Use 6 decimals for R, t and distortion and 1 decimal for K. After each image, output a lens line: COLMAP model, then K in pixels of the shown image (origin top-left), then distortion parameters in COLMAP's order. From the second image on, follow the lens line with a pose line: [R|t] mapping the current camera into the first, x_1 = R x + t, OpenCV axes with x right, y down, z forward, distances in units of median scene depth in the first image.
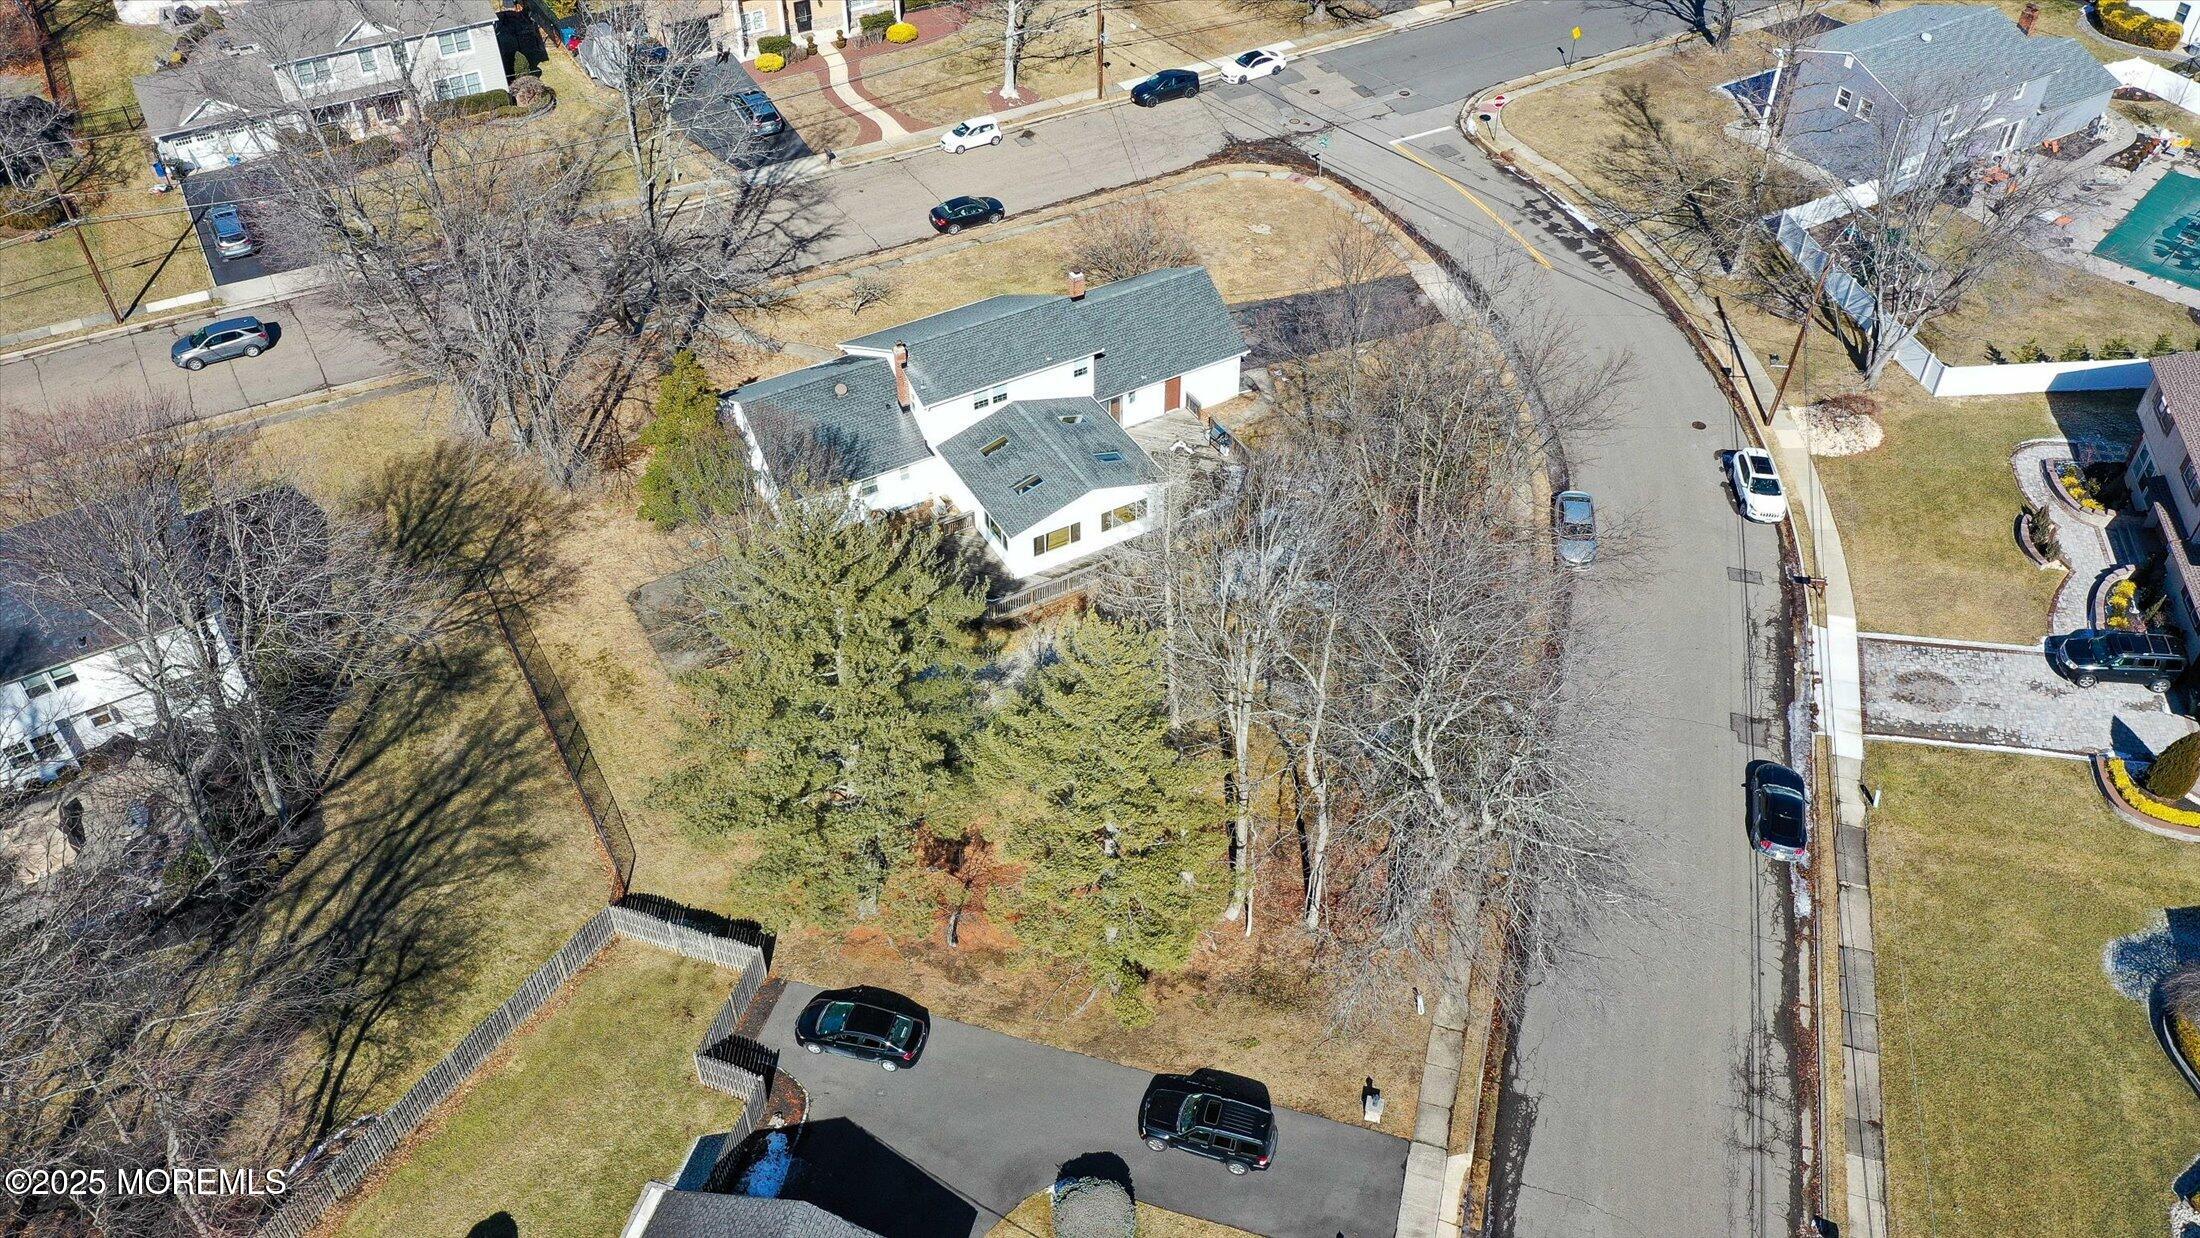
lens RADIAL K [[1752.8, 0, 1099.5], [0, 1752.8, 614.7], [0, 0, 1]] dist [0.014260, 0.001186]
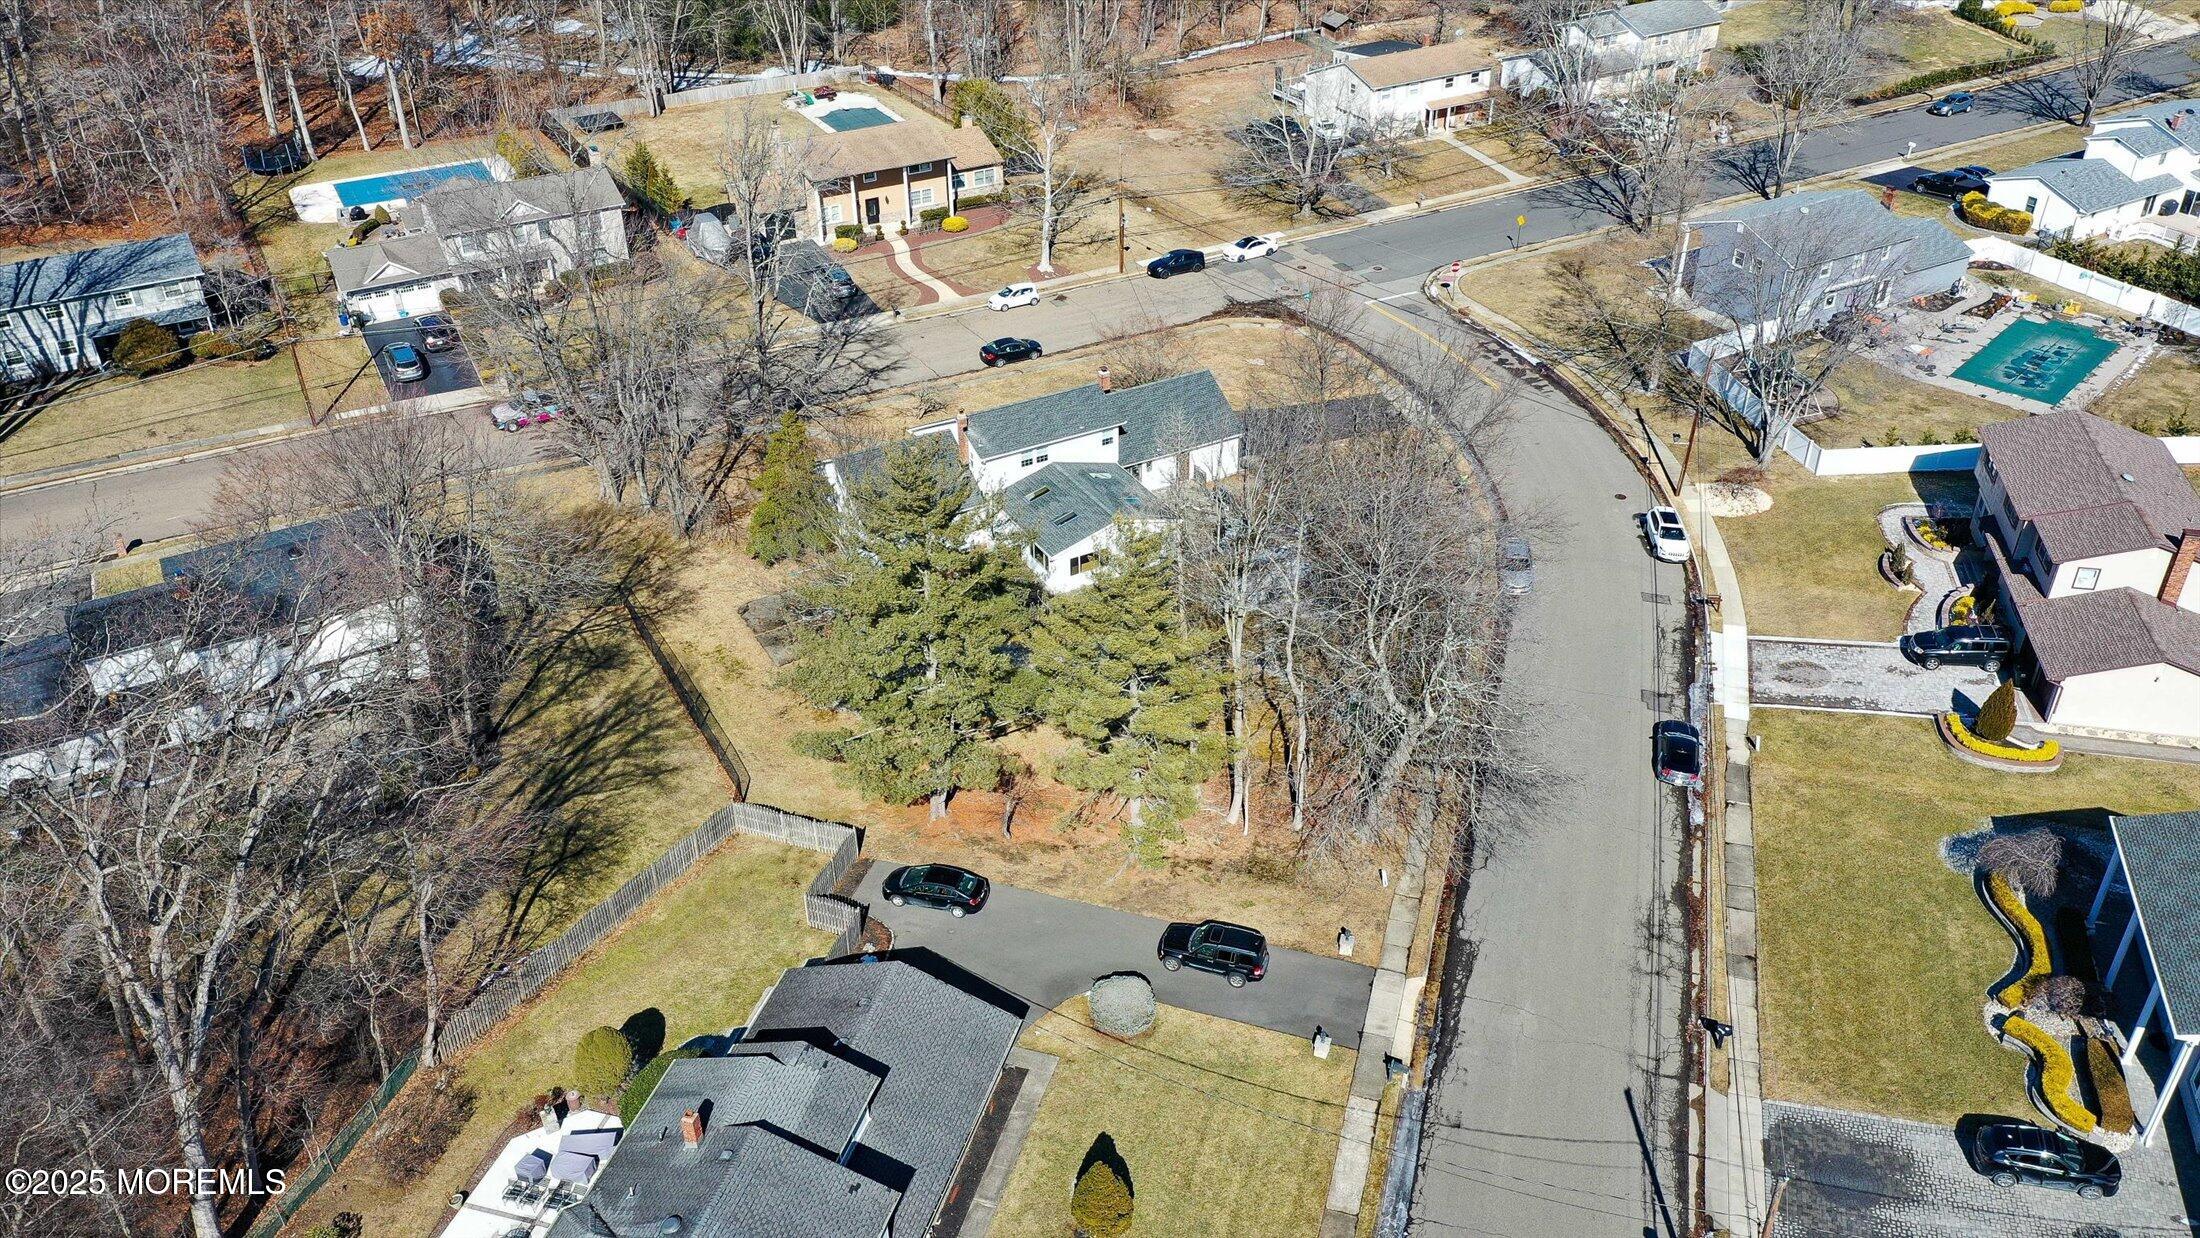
lens RADIAL K [[1752.8, 0, 1098.0], [0, 1752.8, 620.8], [0, 0, 1]] dist [0.014260, 0.001186]
pose [[0.999947, -0.001103, -0.010254, -0.005191], [-0.000554, 0.987078, -0.160241, 0.186858], [0.010298, 0.160238, 0.987025, -0.196675]]
